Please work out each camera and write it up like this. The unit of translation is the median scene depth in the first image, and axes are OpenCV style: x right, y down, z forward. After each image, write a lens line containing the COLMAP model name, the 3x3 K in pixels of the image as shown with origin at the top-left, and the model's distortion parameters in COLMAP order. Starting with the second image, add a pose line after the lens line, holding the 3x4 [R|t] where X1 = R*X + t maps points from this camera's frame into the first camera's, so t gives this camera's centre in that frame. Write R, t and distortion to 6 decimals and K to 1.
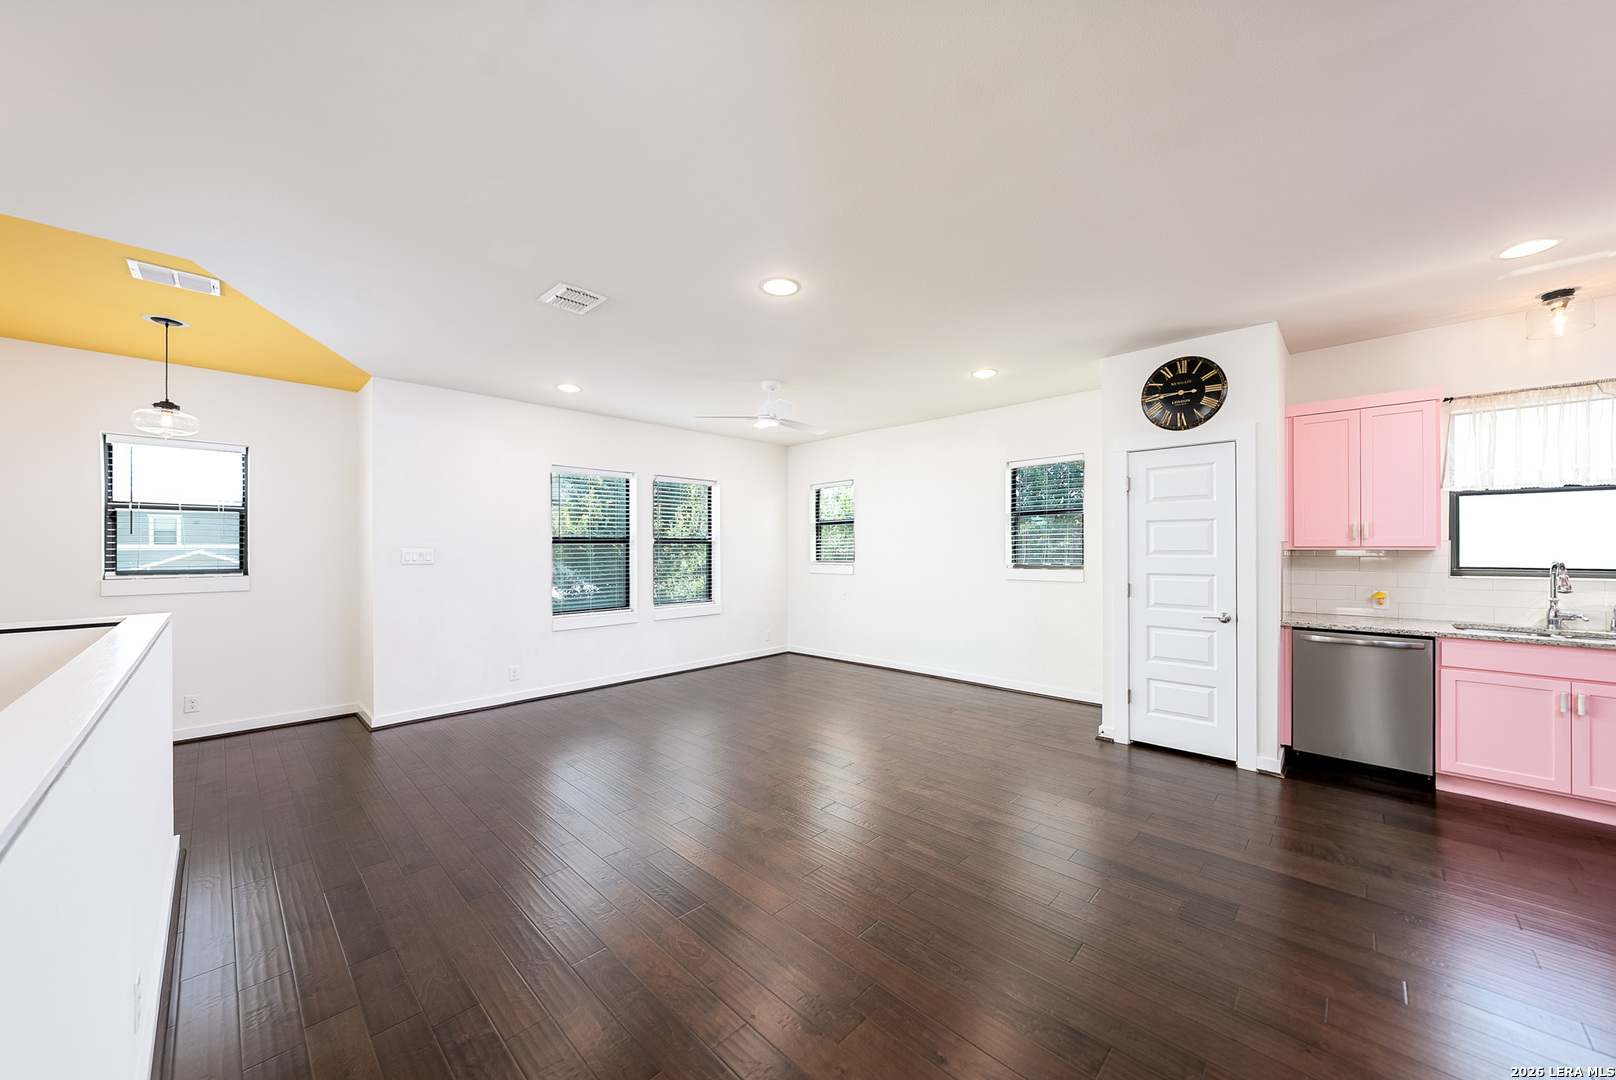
lens RADIAL K [[562.3, 0, 808.4], [0, 562.3, 549.1], [0, 0, 1]] dist [-0.005413, -0.000078]
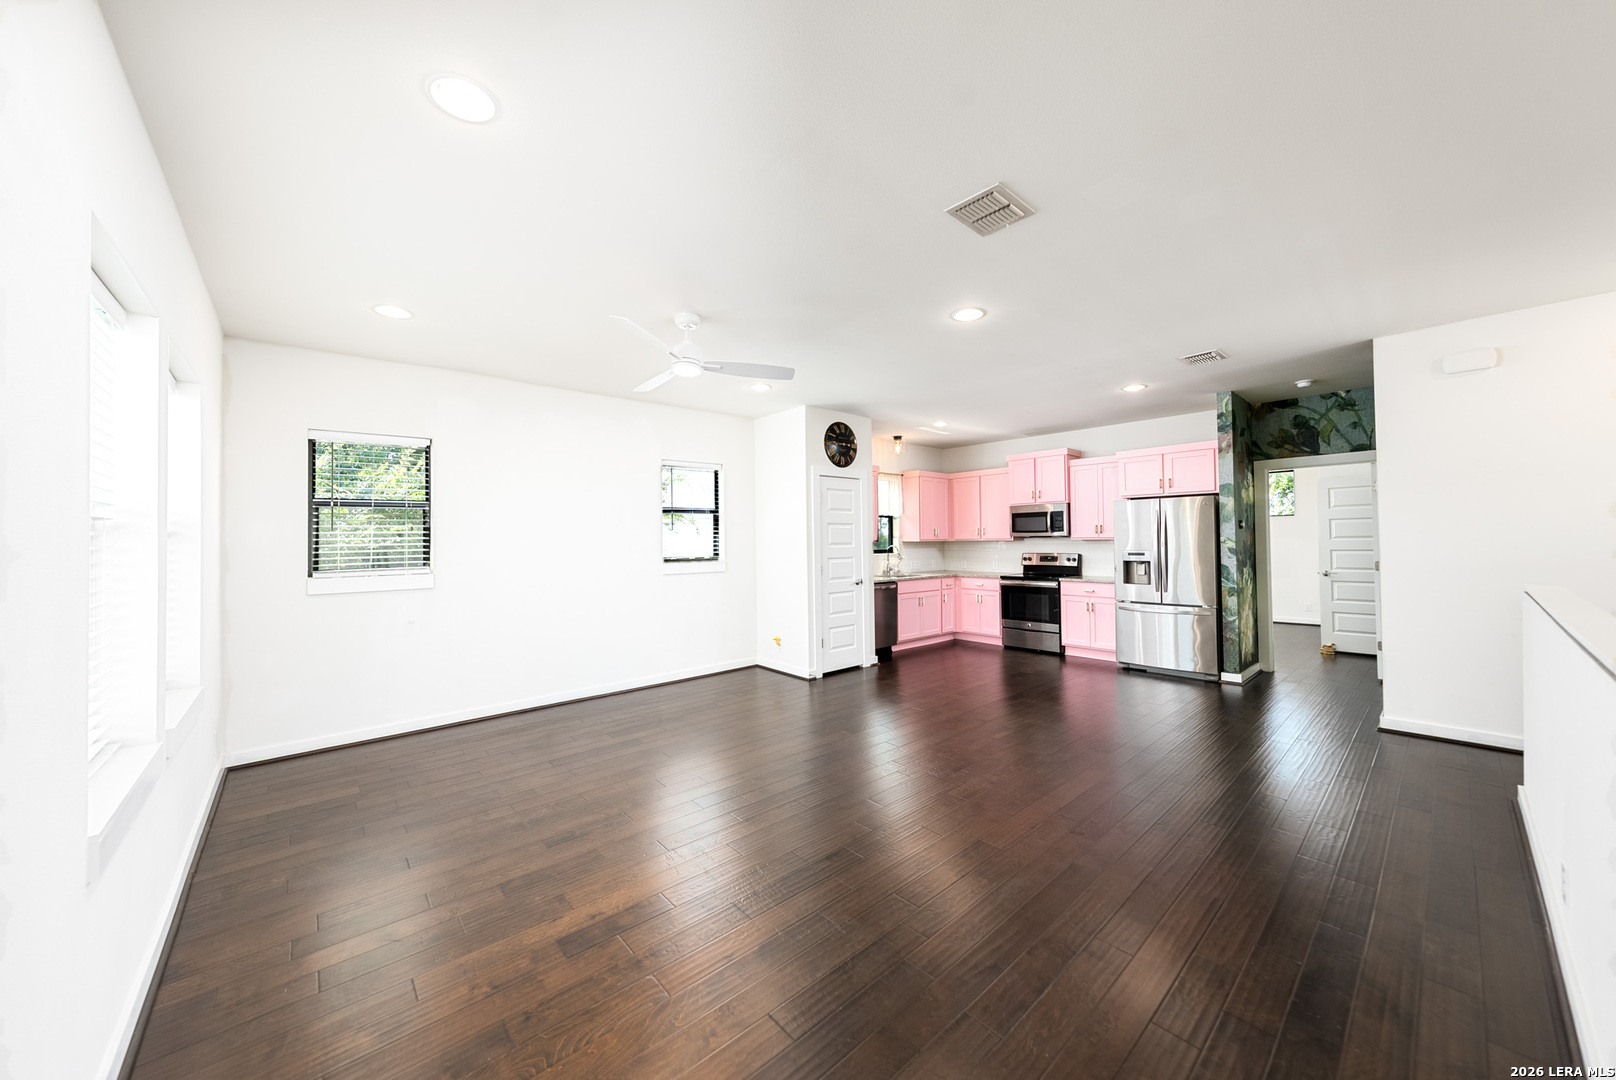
lens RADIAL K [[562.3, 0, 809.1], [0, 562.3, 531.5], [0, 0, 1]] dist [-0.005413, -0.000078]
pose [[0.099762, 0.021013, 0.994789, -0.955465], [0.017435, 0.999587, -0.022863, 0.005906], [-0.994859, 0.019625, 0.099354, 0.954879]]
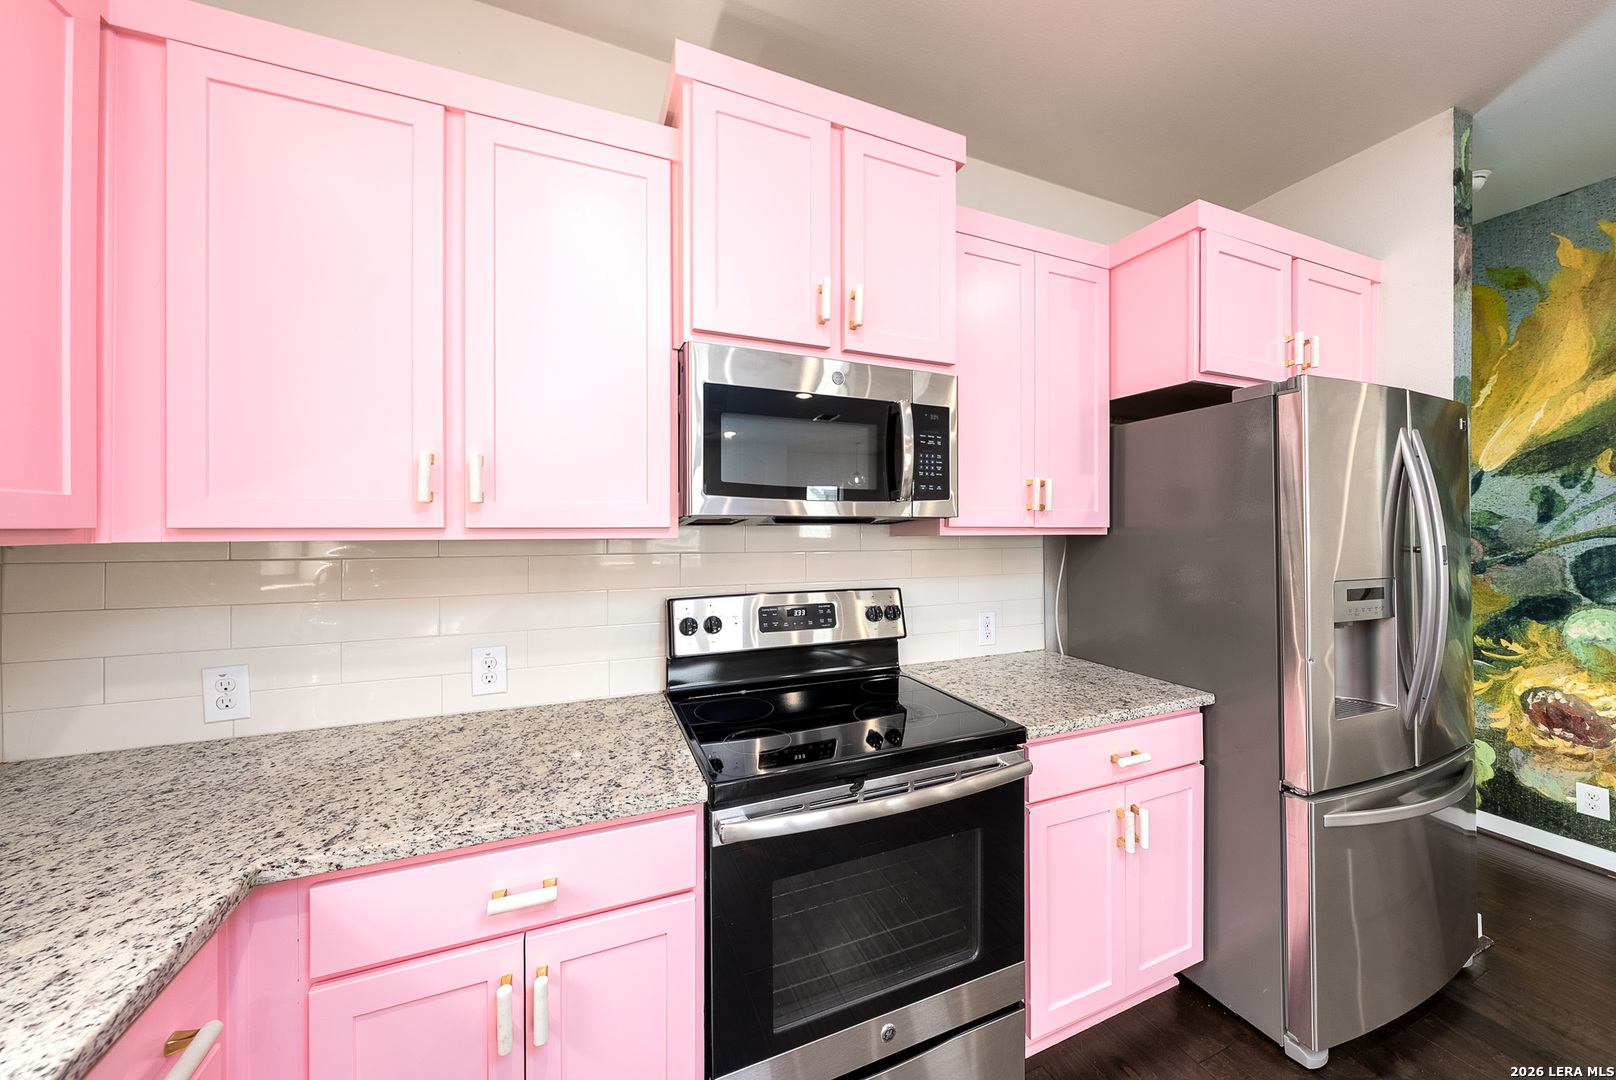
lens RADIAL K [[562.3, 0, 813.4], [0, 562.3, 528.3], [0, 0, 1]] dist [-0.005413, -0.000078]
pose [[-0.915593, 0.002091, 0.402100, 0.925331], [0.005497, 0.999958, 0.007318, -0.003690], [-0.402068, 0.008910, -0.915566, 0.724602]]
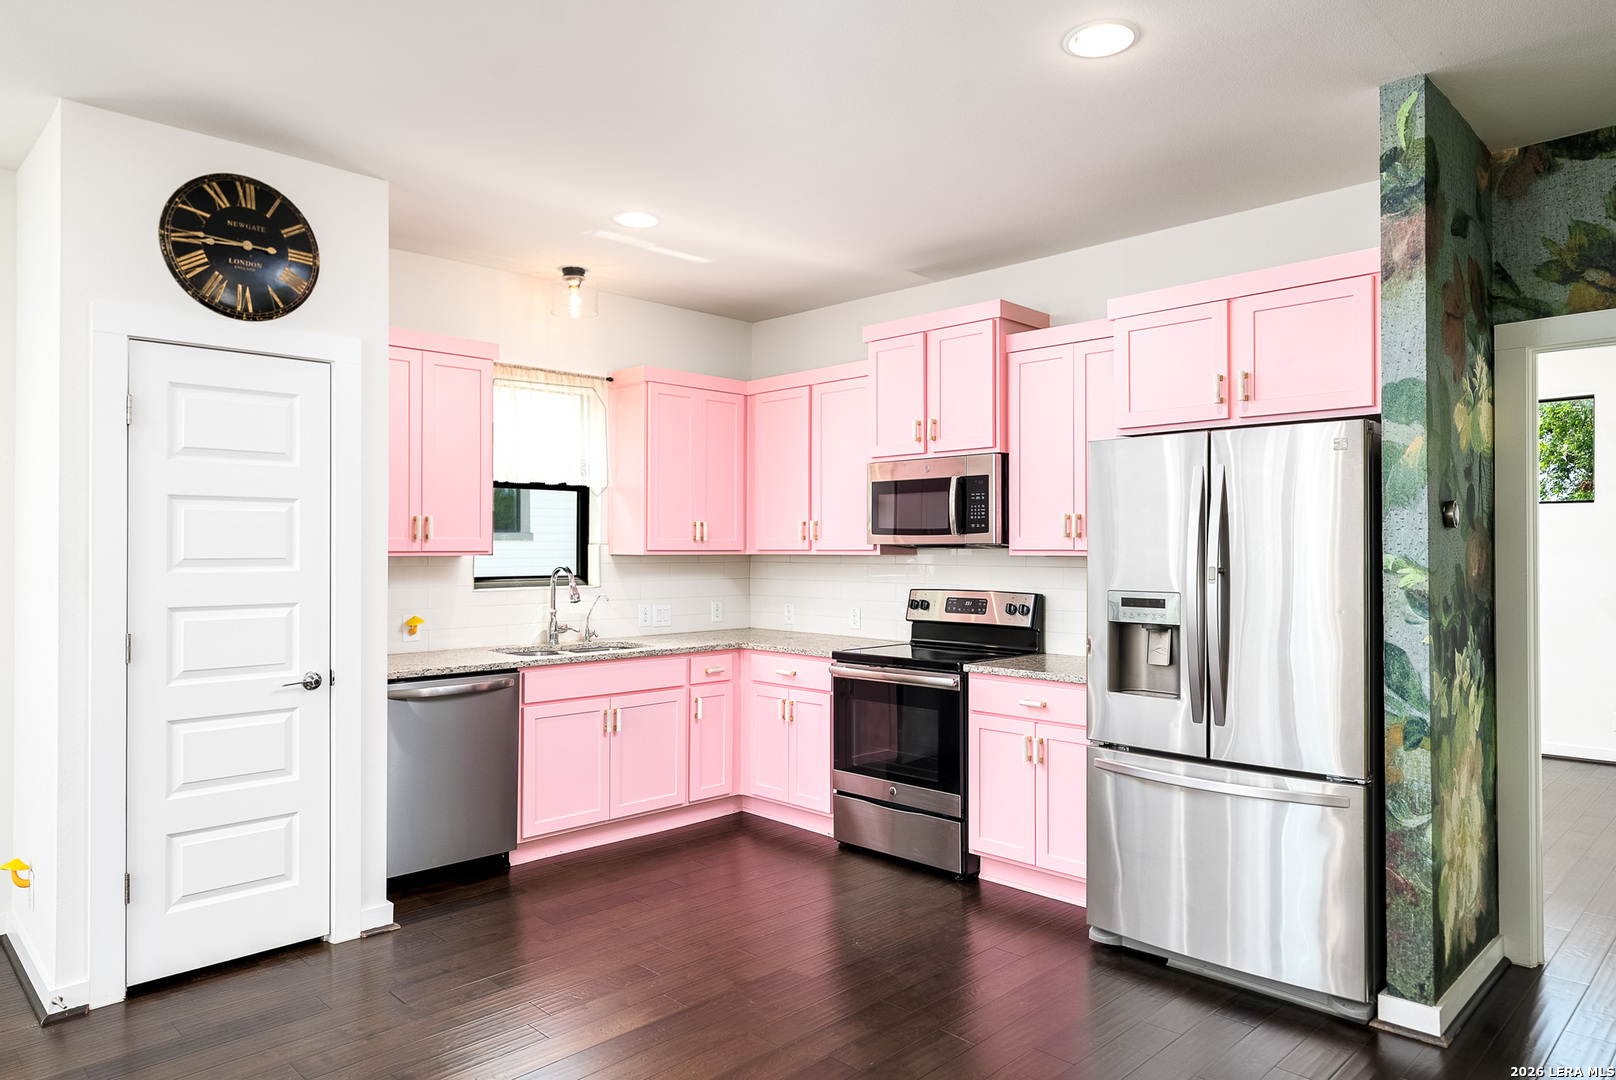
lens RADIAL K [[1015.3, 0, 806.0], [0, 1015.3, 538.5], [0, 0, 1]] dist [0.000053, 0.006303]
pose [[0.035024, 0.014443, 0.999282, -0.232093], [0.006886, 0.999868, -0.014693, 0.001872], [-0.999363, 0.007396, 0.034920, 0.471666]]
